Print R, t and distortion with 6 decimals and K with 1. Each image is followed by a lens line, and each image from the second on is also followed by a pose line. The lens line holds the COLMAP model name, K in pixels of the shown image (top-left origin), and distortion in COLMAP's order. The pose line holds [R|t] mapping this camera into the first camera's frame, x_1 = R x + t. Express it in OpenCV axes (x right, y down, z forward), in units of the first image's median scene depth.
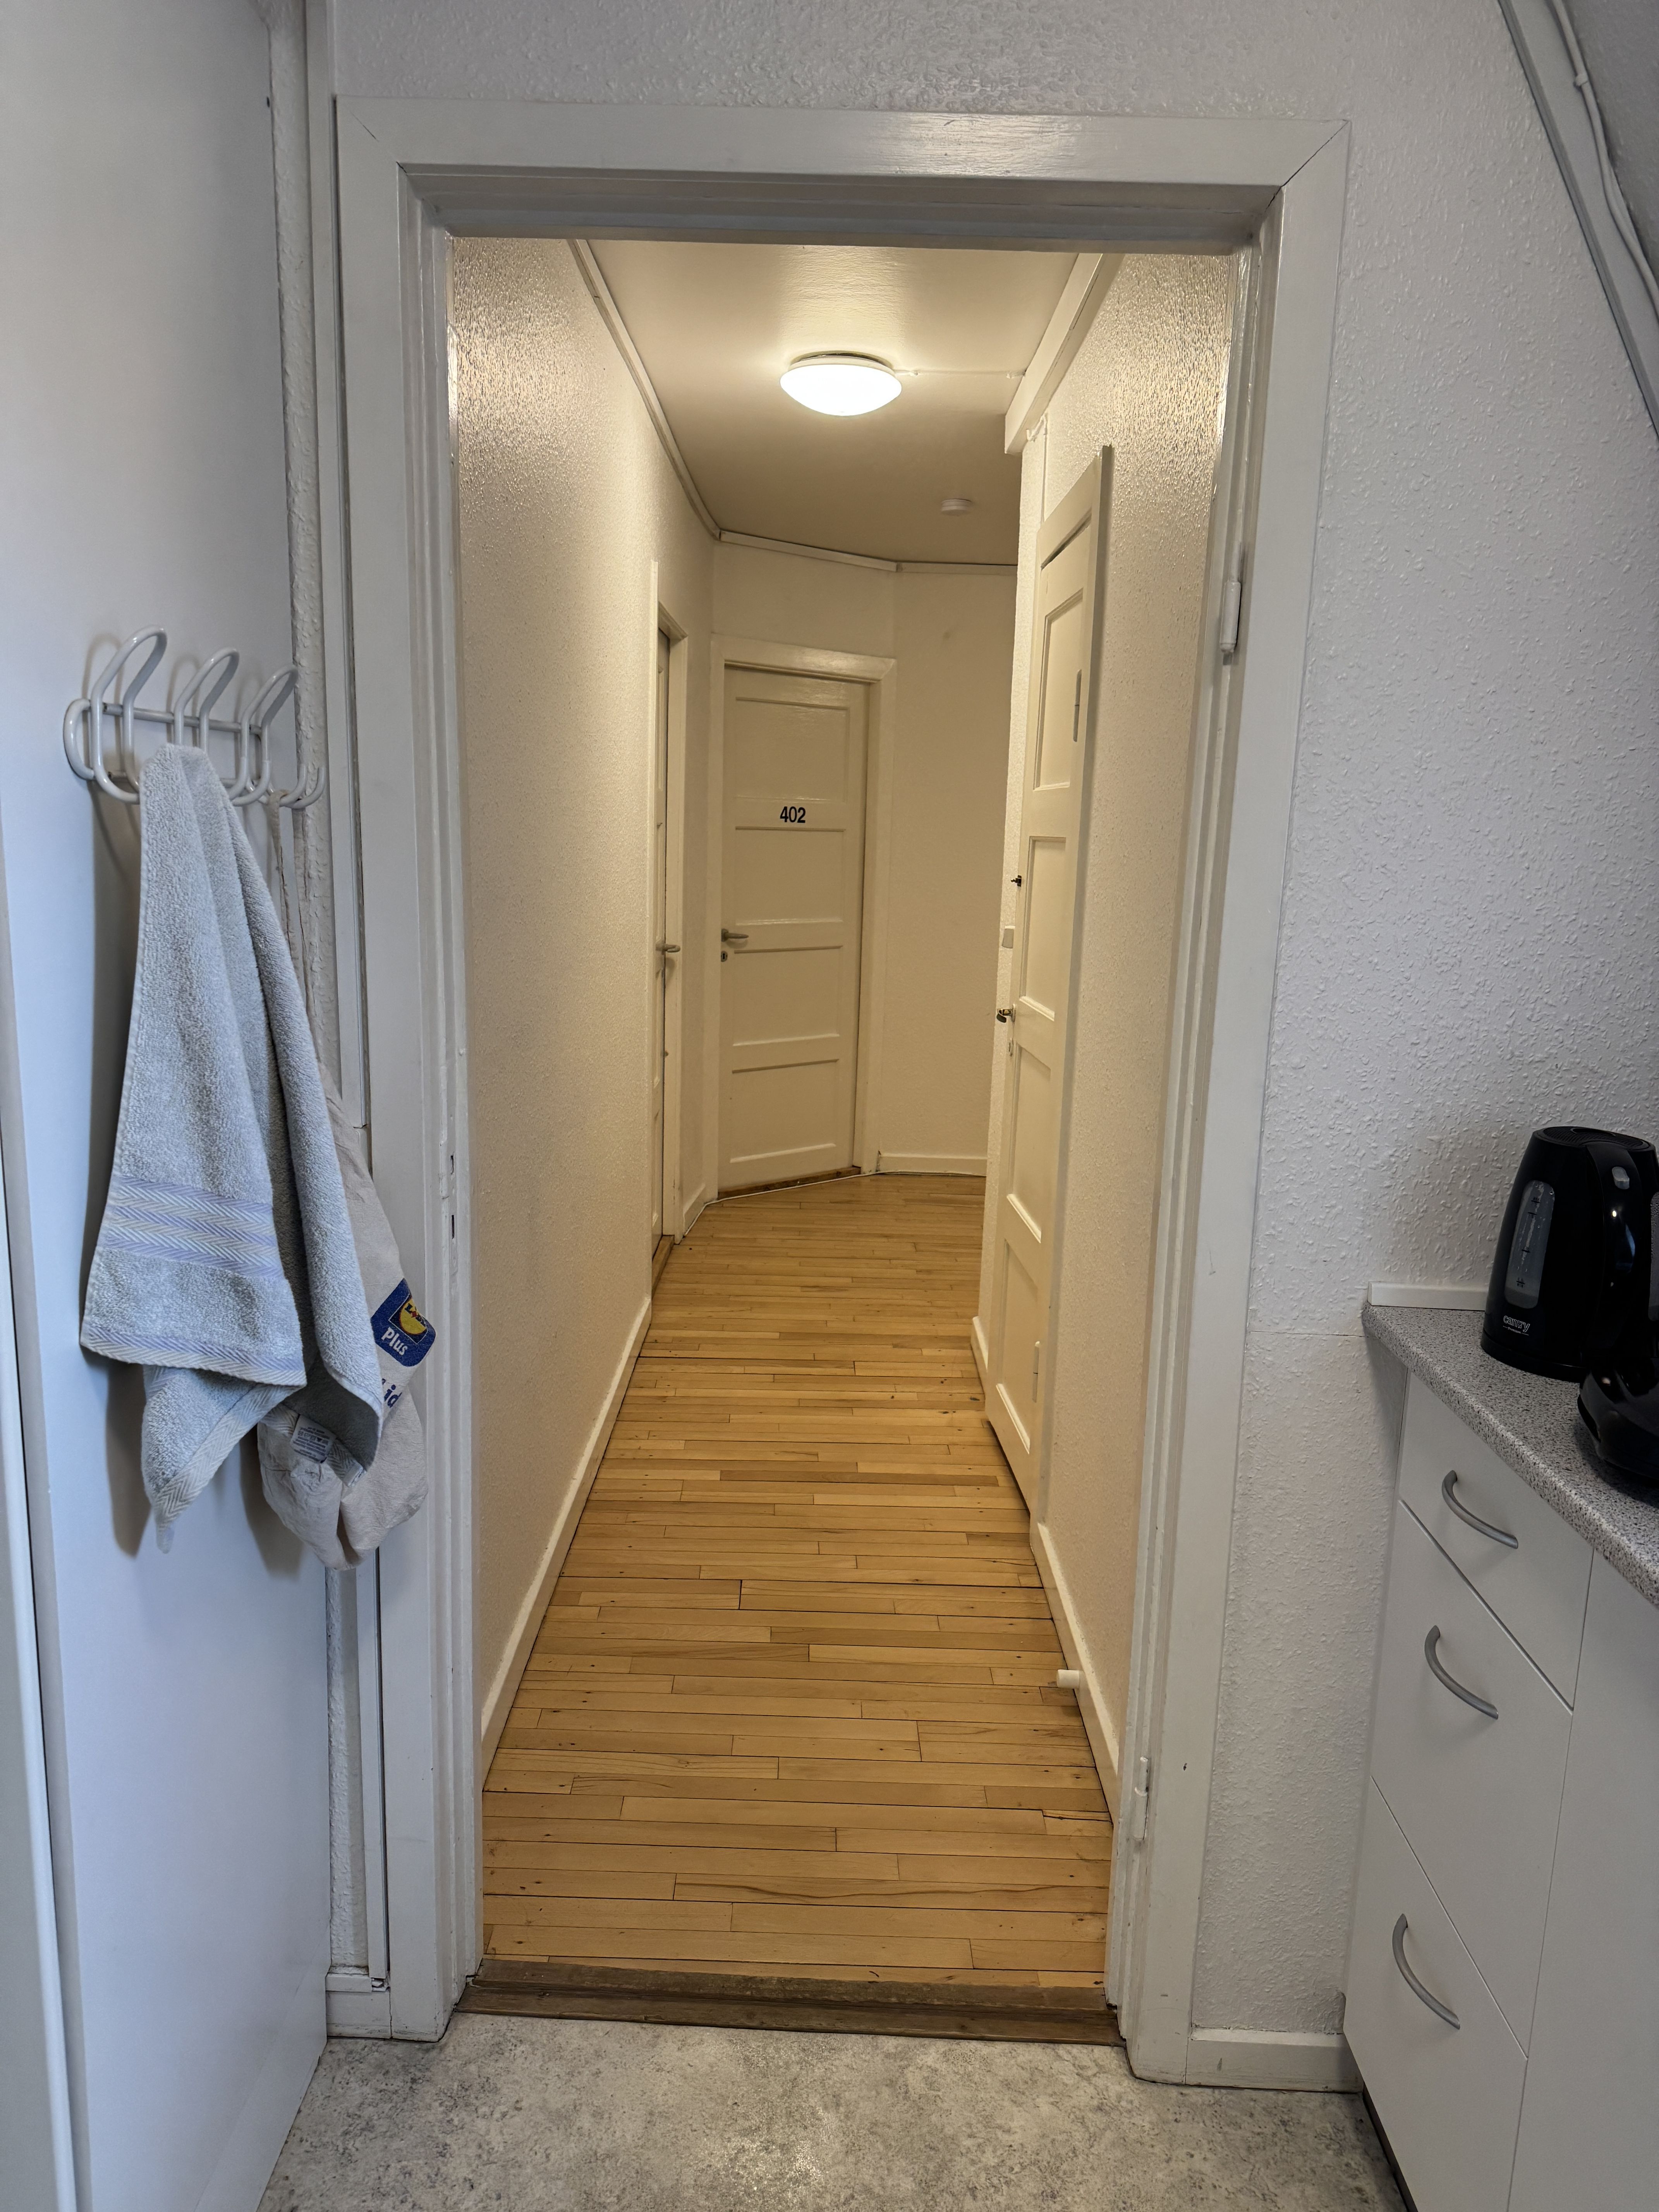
lens RADIAL K [[1529.5, 0, 829.5], [0, 1529.5, 1106.0], [0, 0, 1]] dist [-0.004900, -0.001570]
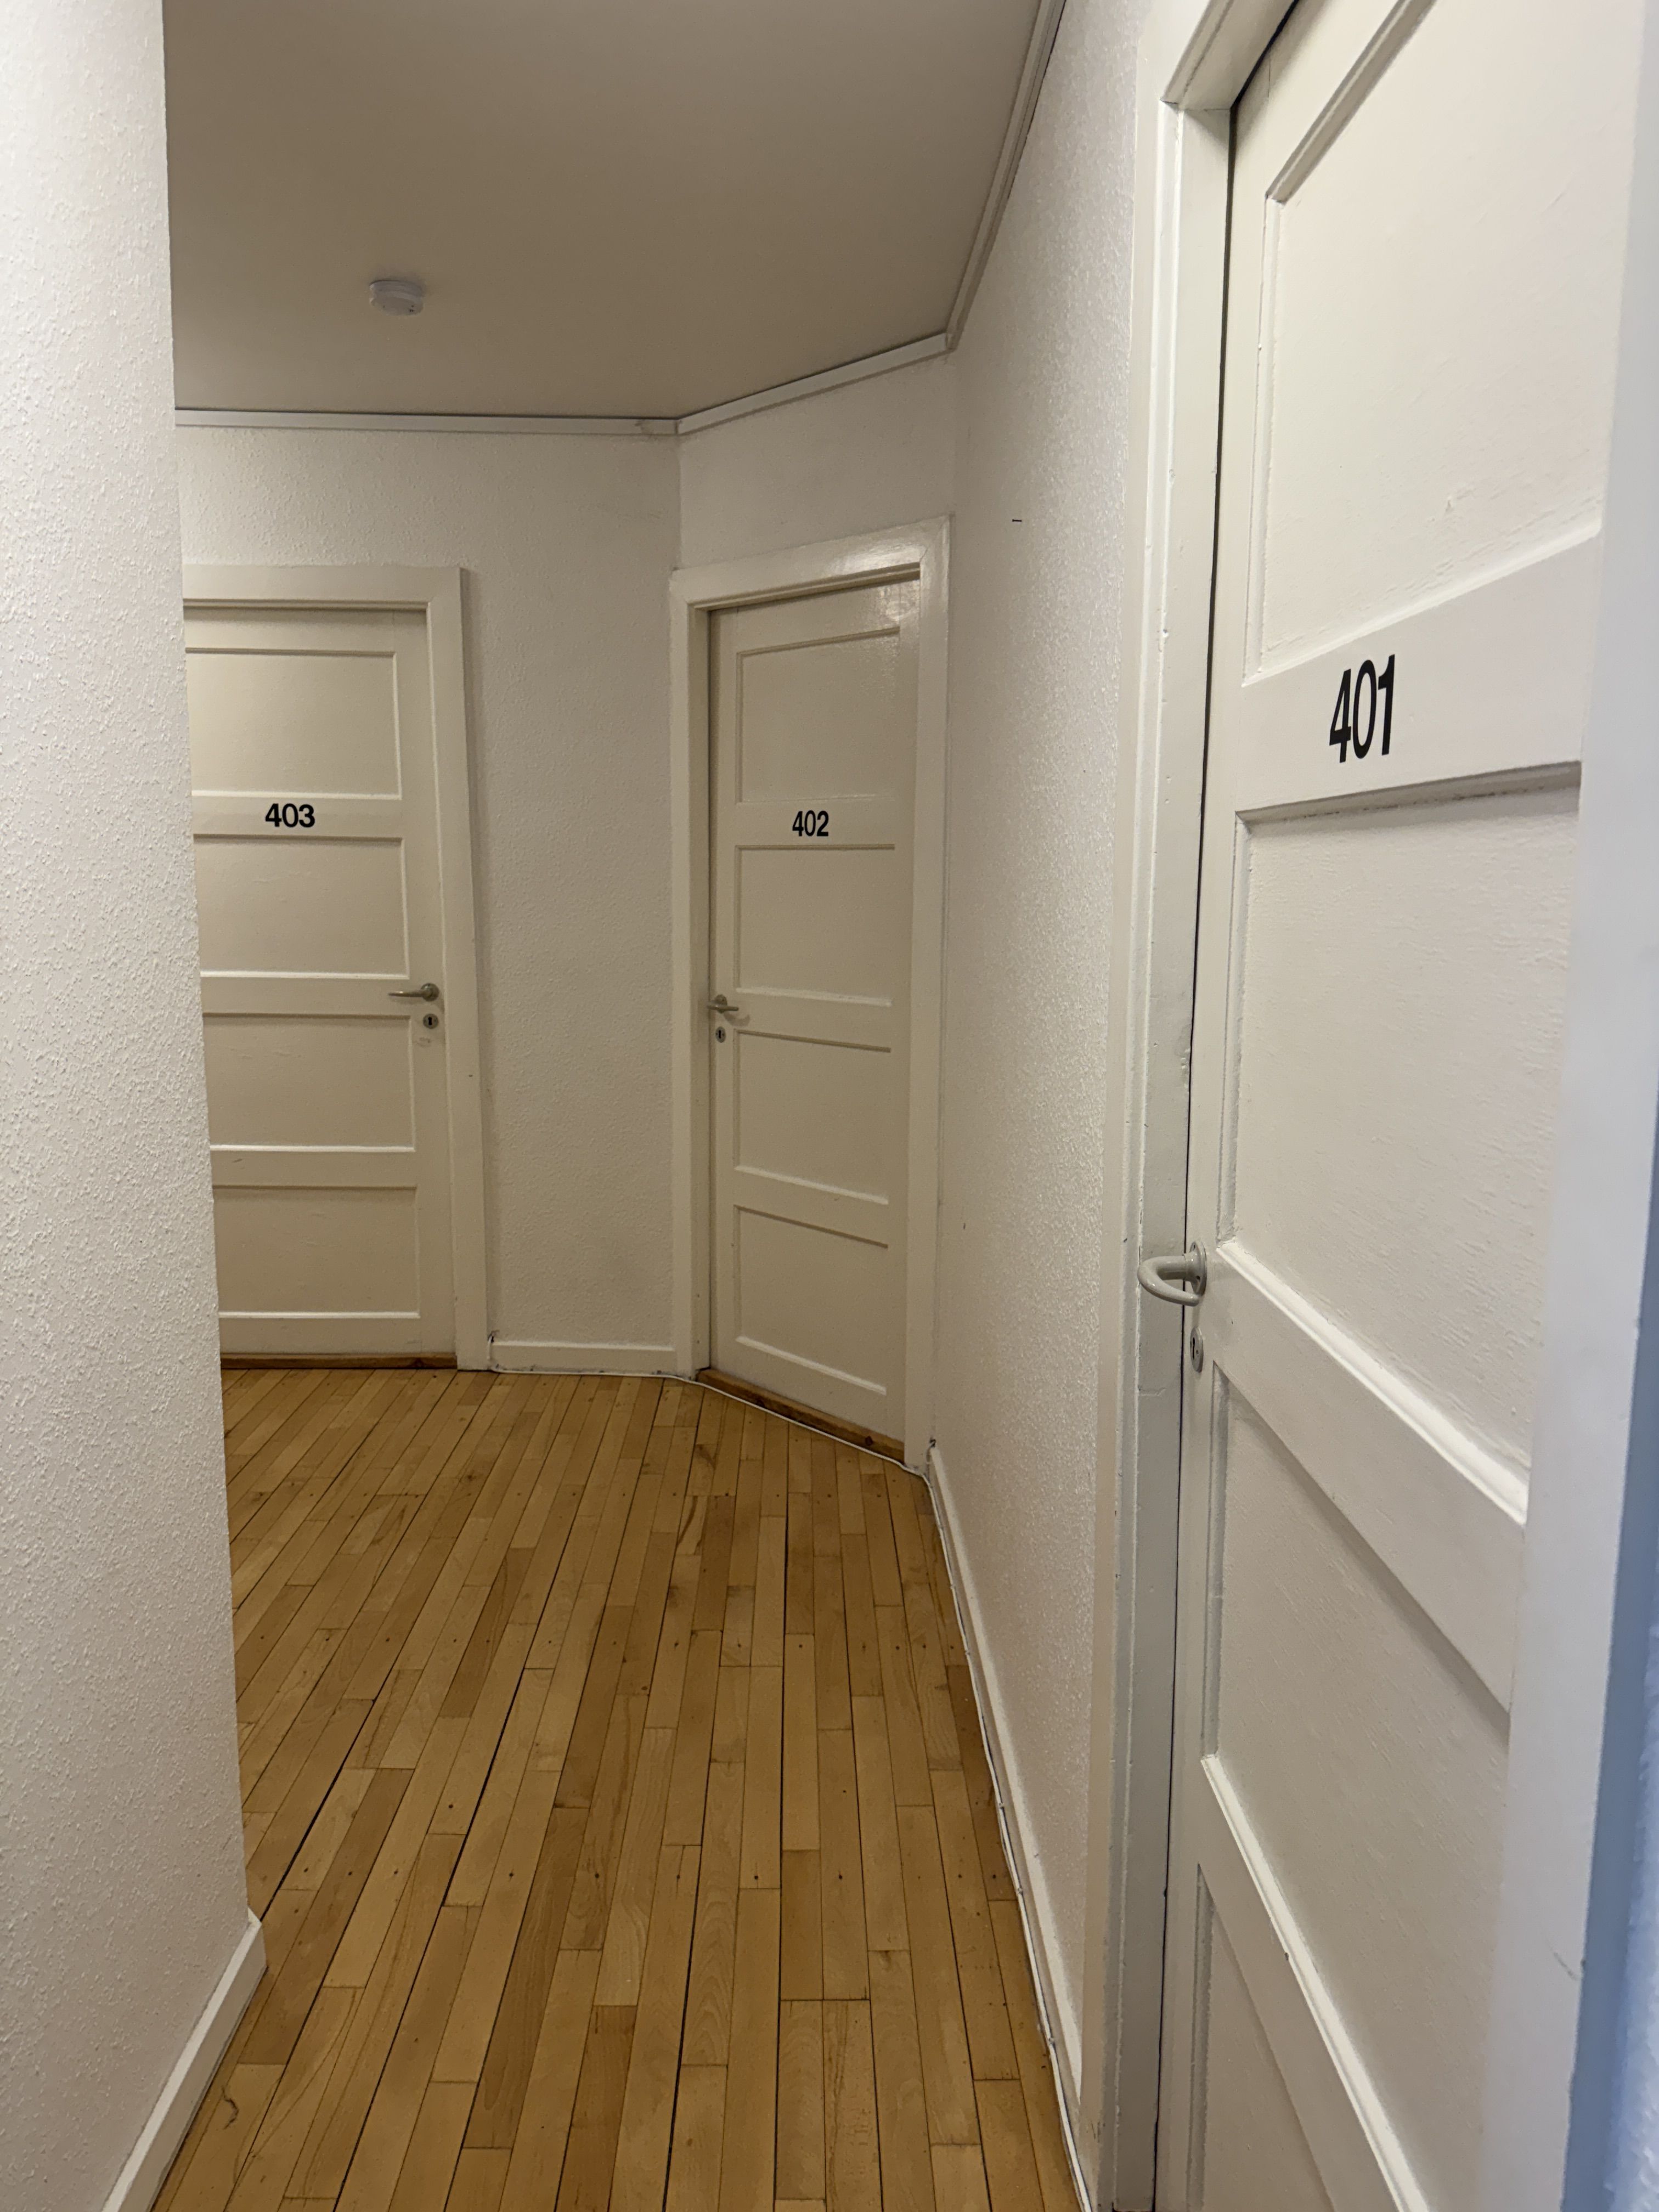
lens RADIAL K [[1507.1, 0, 828.4], [0, 1507.1, 1060.8], [0, 0, 1]] dist [0.100673, -0.165845]
pose [[0.027422, 0.096292, -0.994975, 0.597468], [-0.193069, 0.977118, 0.089243, -0.153260], [0.980802, 0.189652, 0.045386, 1.001876]]
